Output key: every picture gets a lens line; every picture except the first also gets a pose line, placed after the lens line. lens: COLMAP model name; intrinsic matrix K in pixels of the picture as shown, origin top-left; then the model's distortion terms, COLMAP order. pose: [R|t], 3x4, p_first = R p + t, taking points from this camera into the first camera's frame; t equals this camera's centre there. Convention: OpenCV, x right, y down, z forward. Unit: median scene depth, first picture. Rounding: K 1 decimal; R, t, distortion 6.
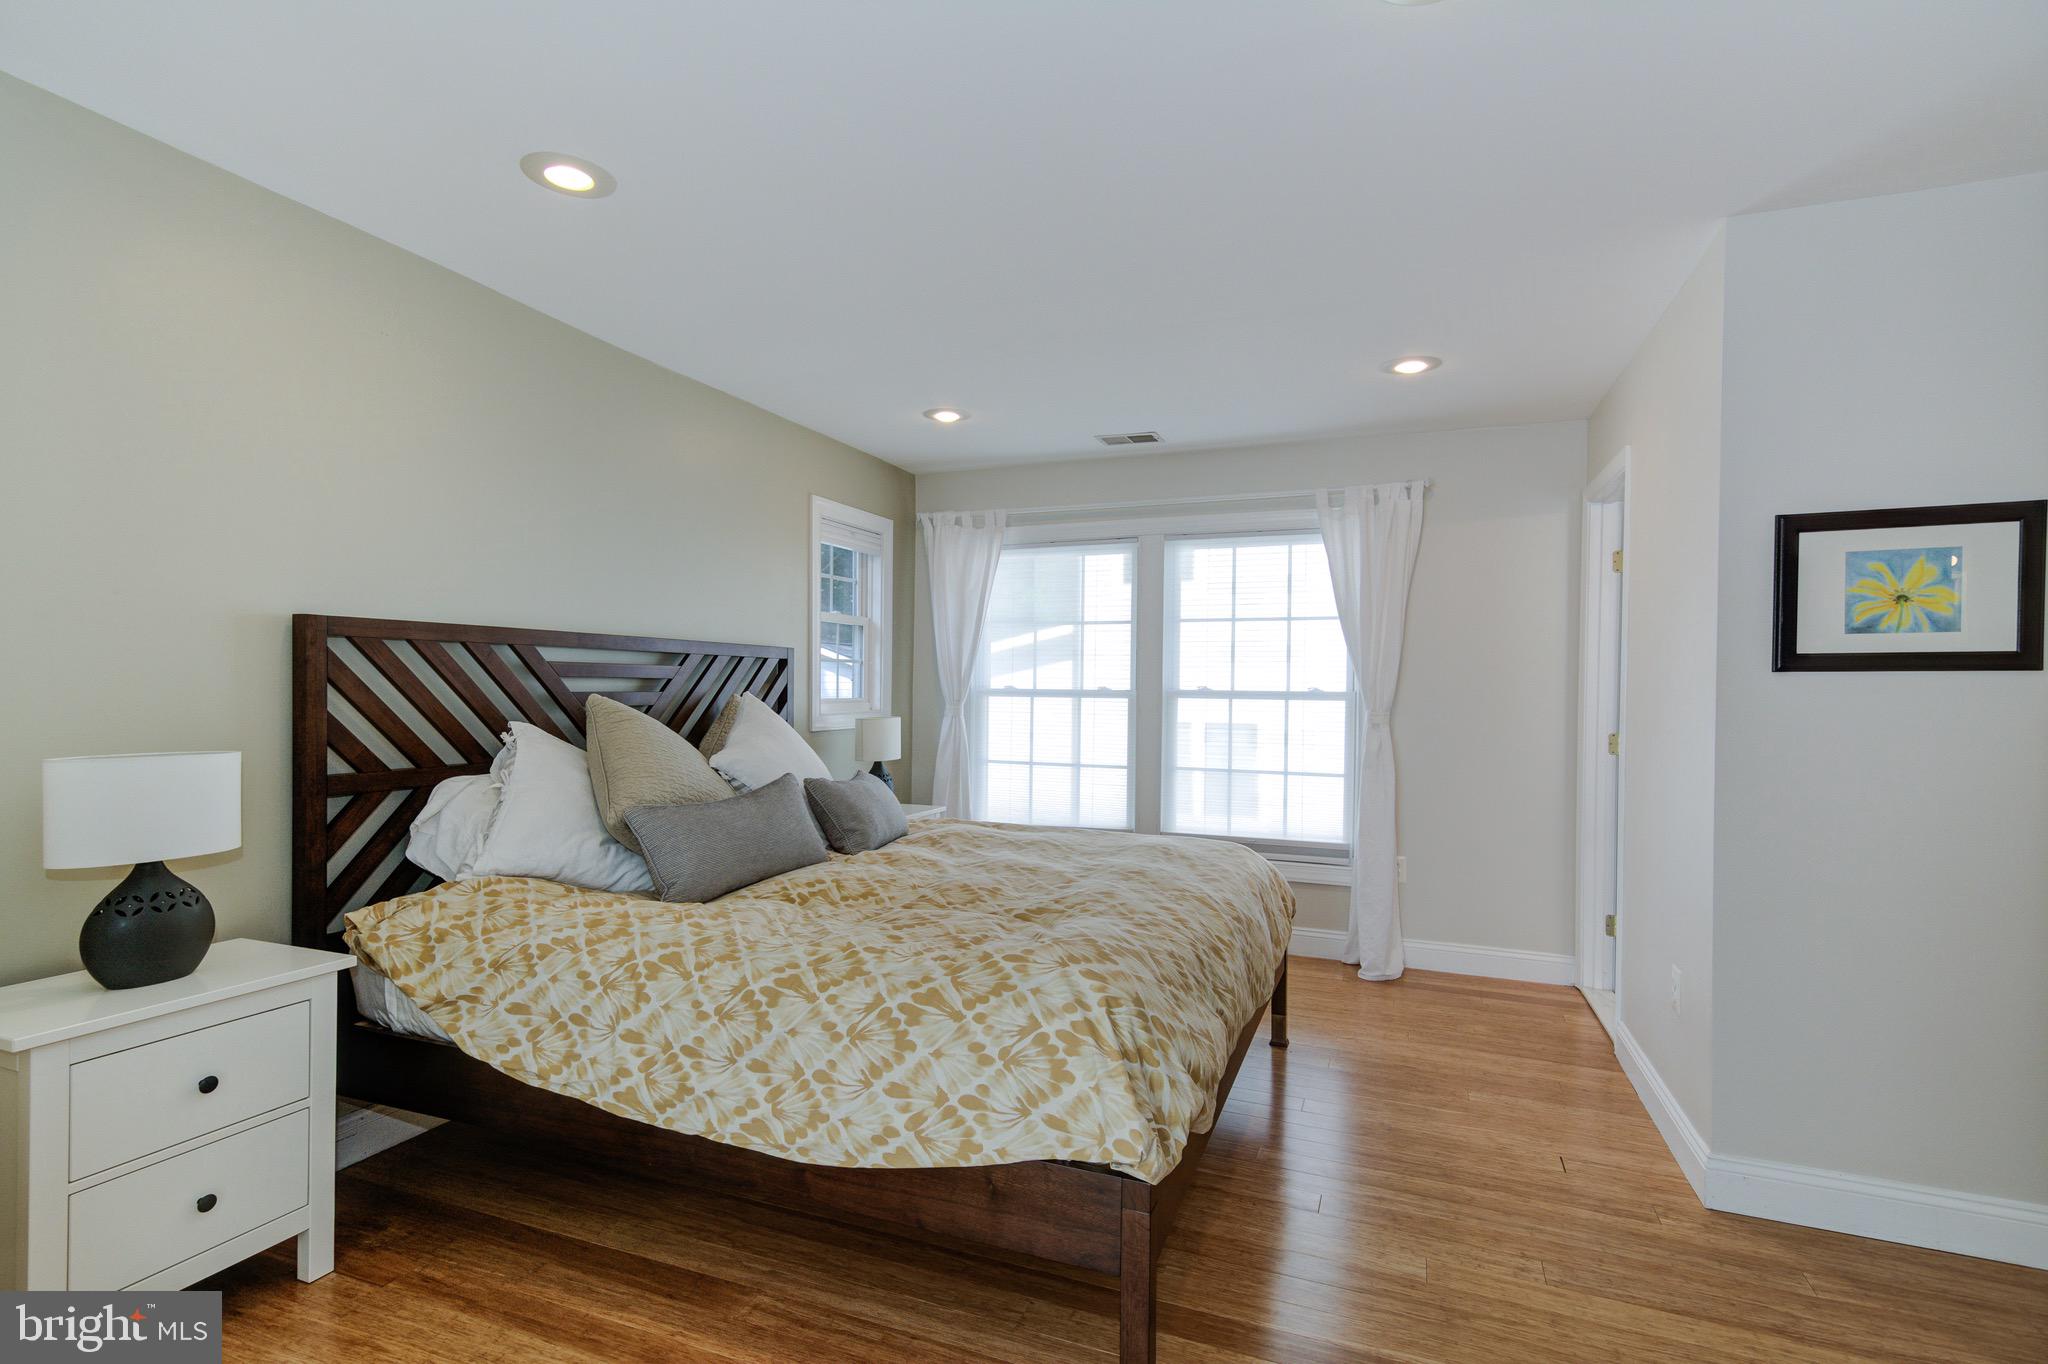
lens RADIAL K [[997.5, 0, 1020.9], [0, 997.5, 689.2], [0, 0, 1]] dist [0.038744, -0.020697]
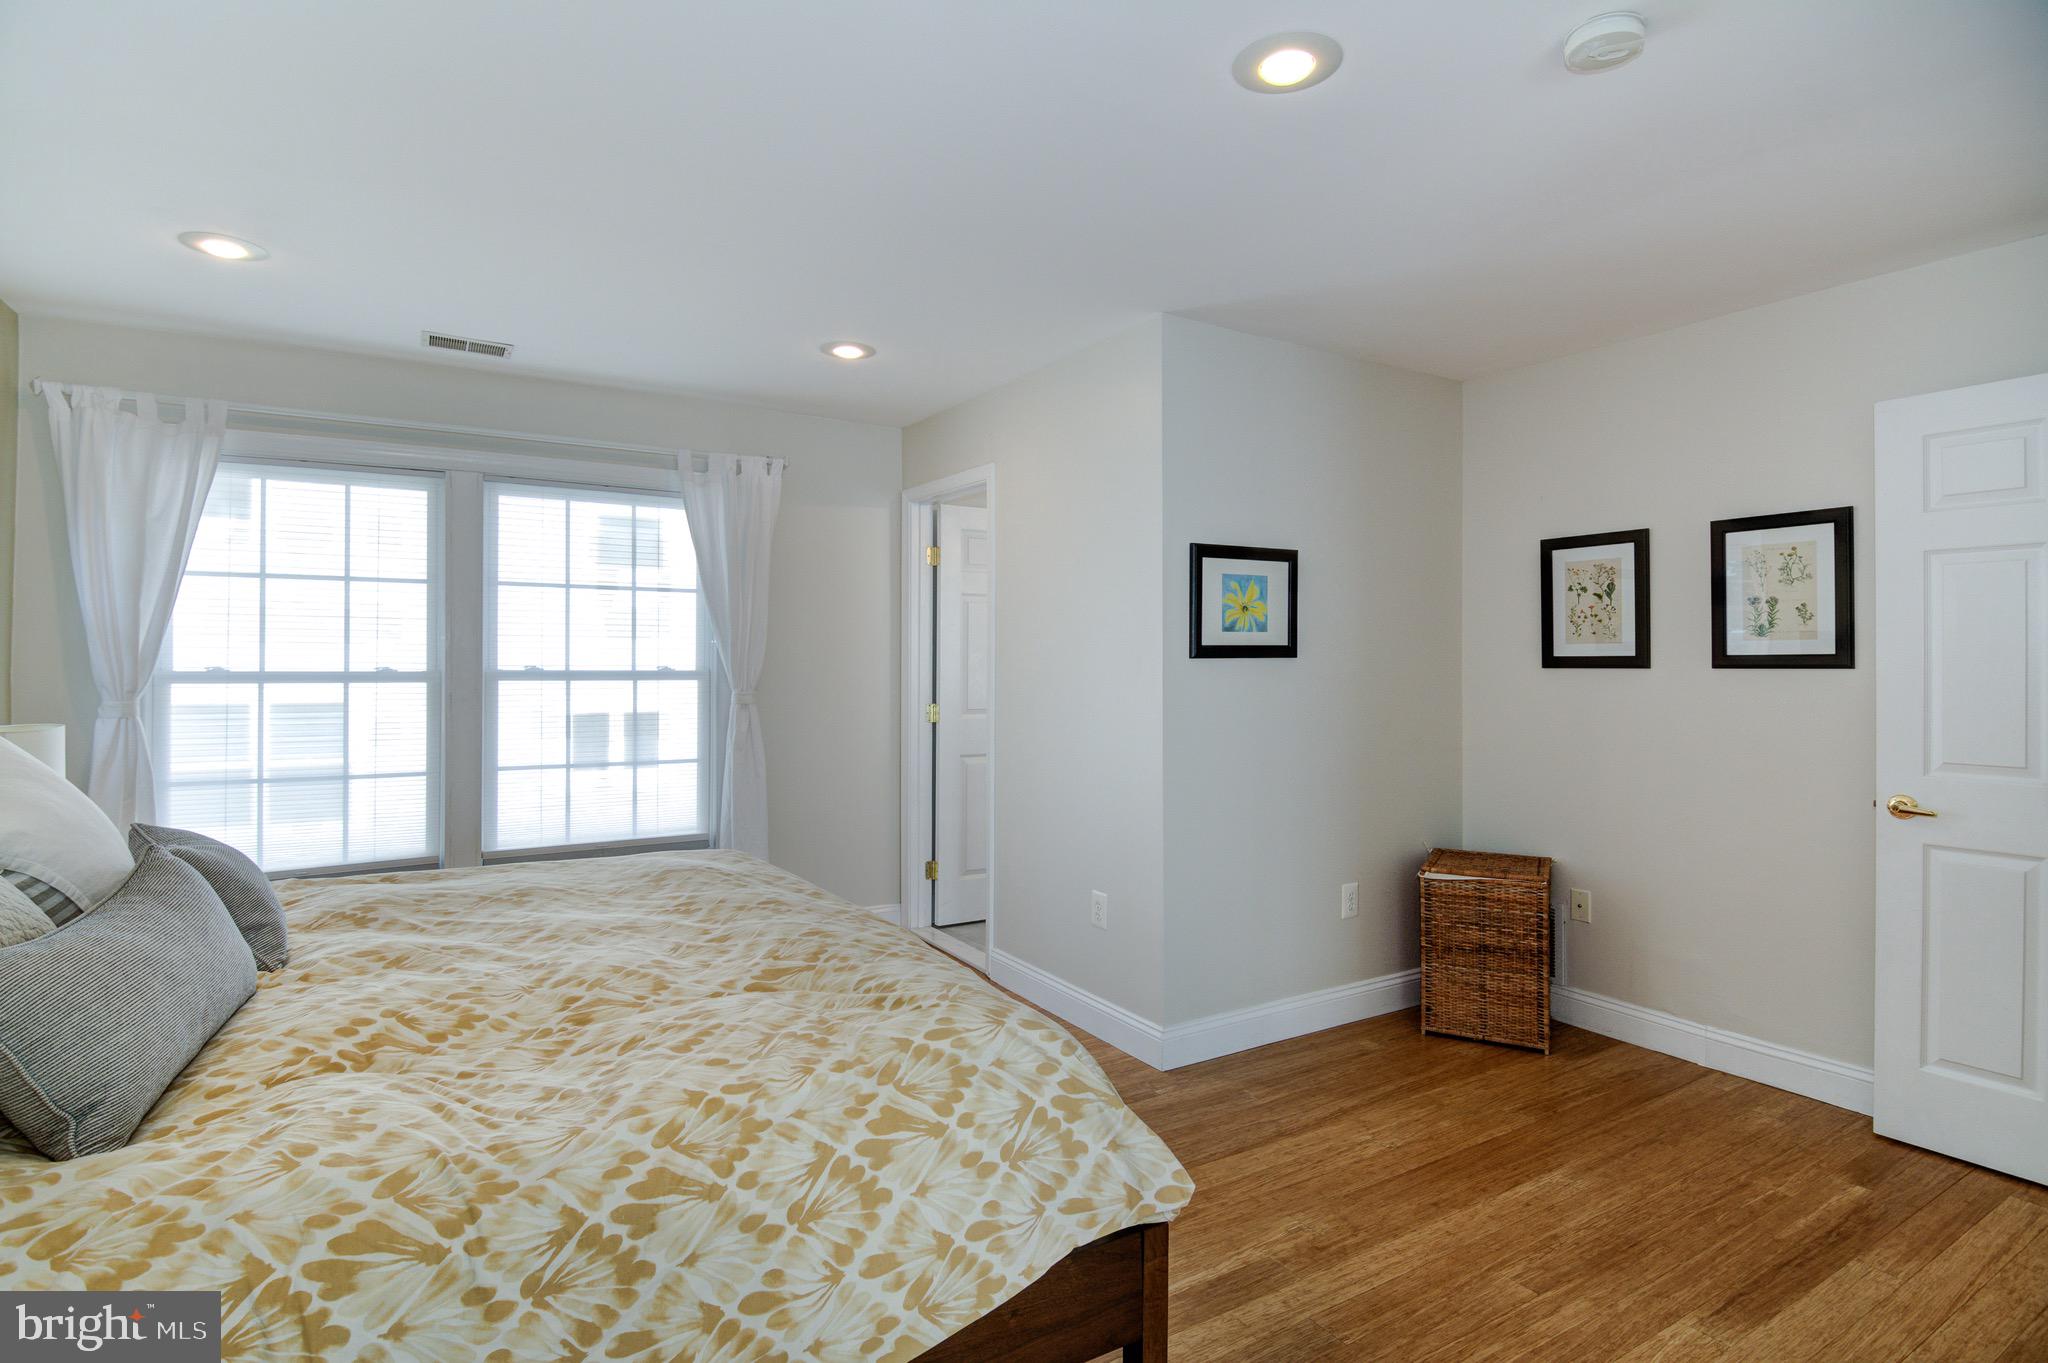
lens RADIAL K [[1013.7, 0, 1019.3], [0, 1013.7, 651.9], [0, 0, 1]] dist [-0.000917, -0.018100]
pose [[0.604049, 0.000389, 0.796947, -0.429821], [0.001711, 0.999997, -0.001785, -0.021817], [-0.796945, 0.002442, 0.604047, 0.331600]]
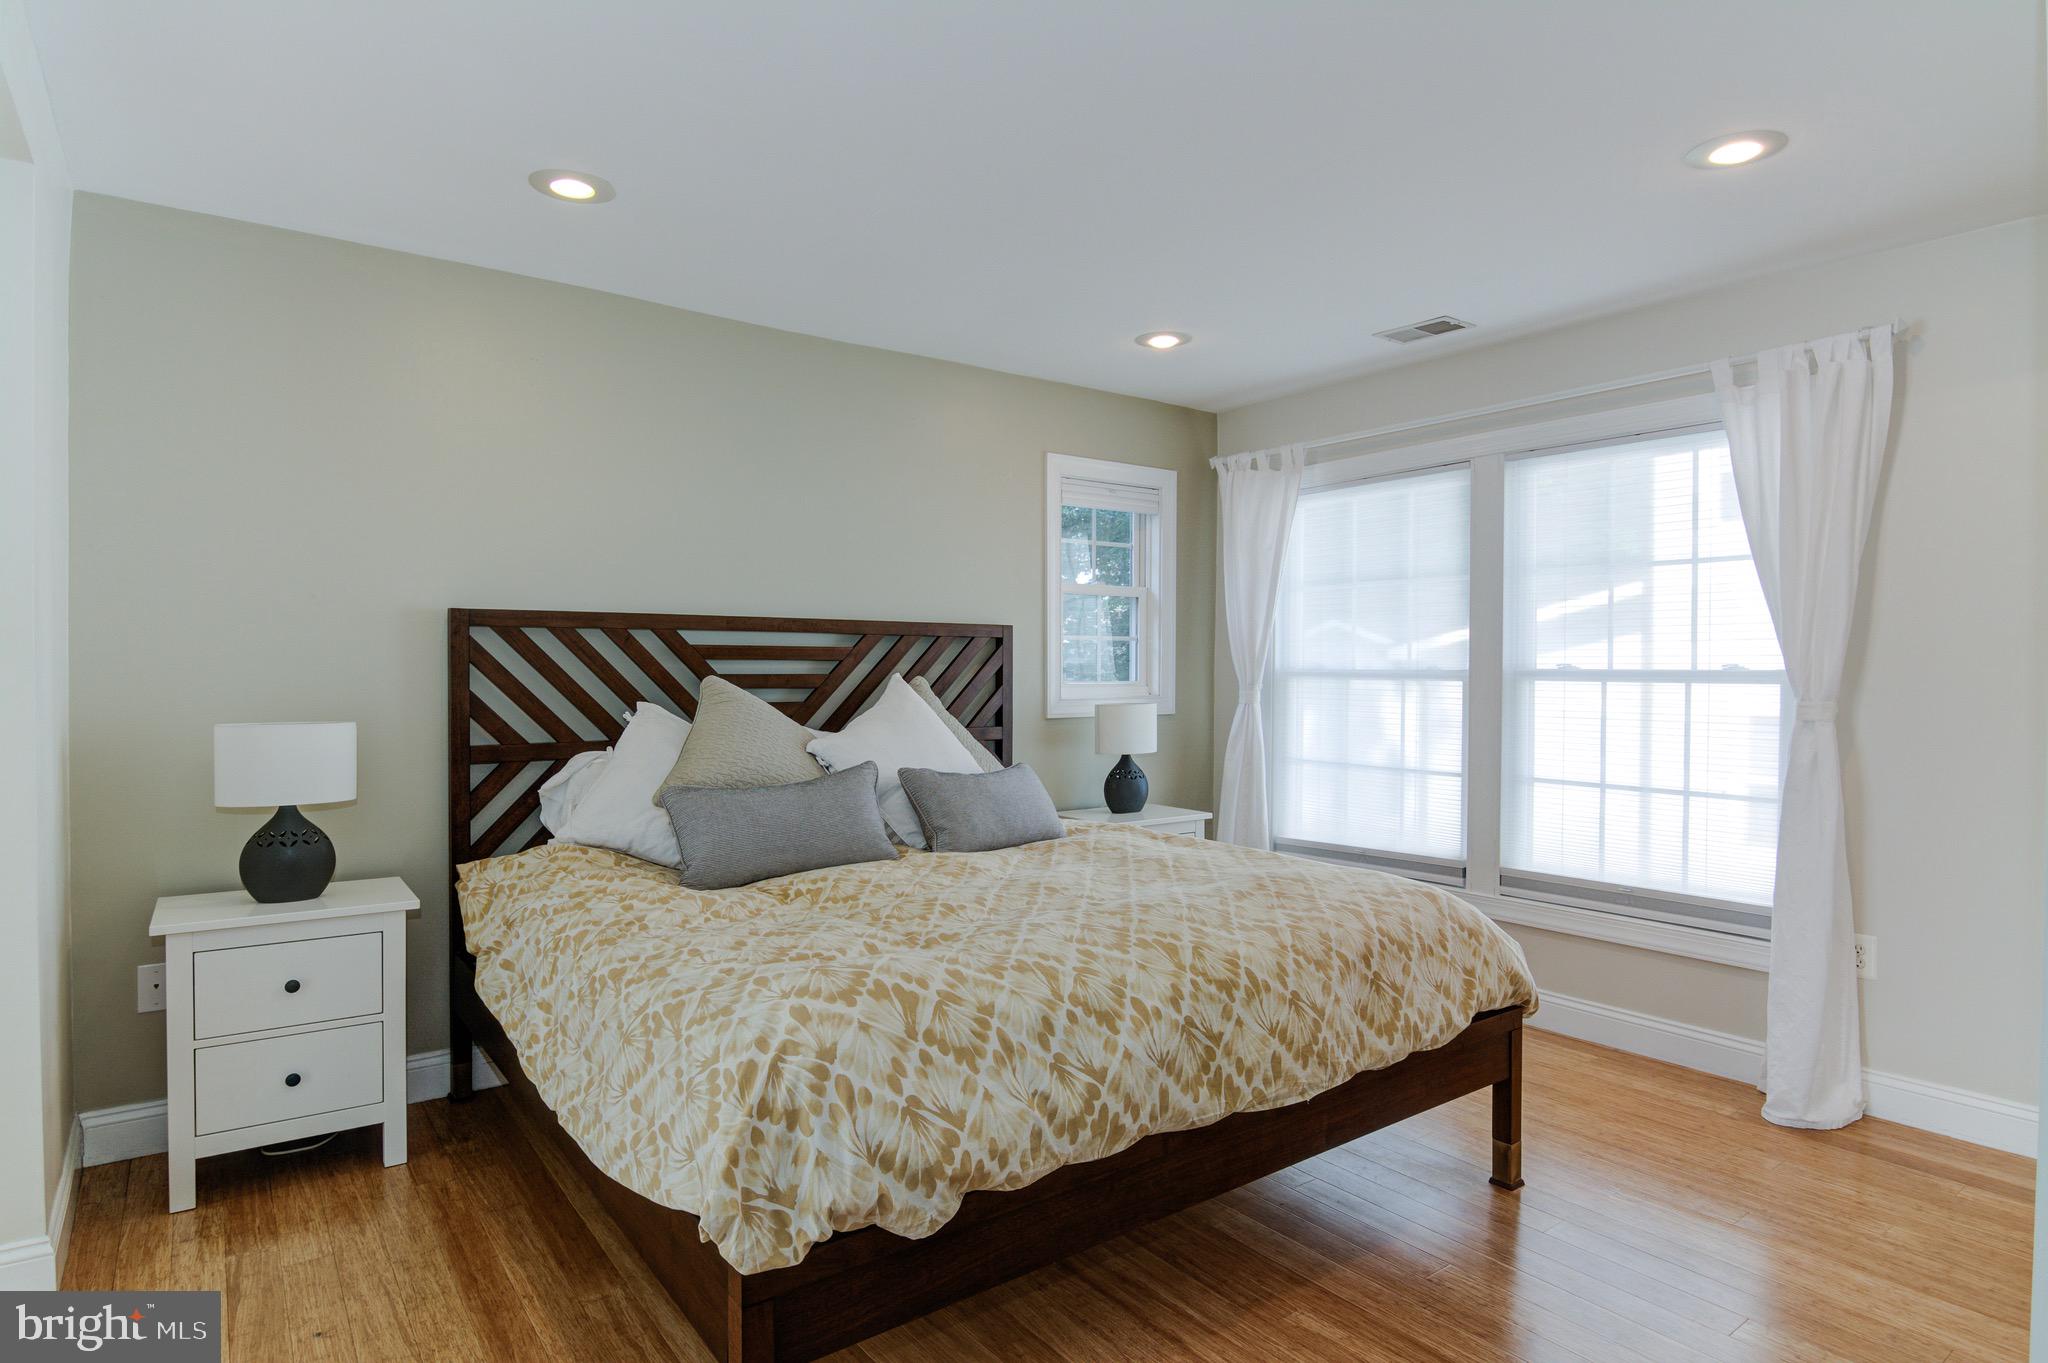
lens RADIAL K [[1137.3, 0, 1030.2], [0, 1137.3, 674.9], [0, 0, 1]] dist [-0.015894, -0.000225]
pose [[0.845009, -0.004967, -0.534729, 0.528170], [0.004213, 0.999988, -0.002631, 0.009425], [0.534735, -0.000029, 0.845020, 0.230708]]
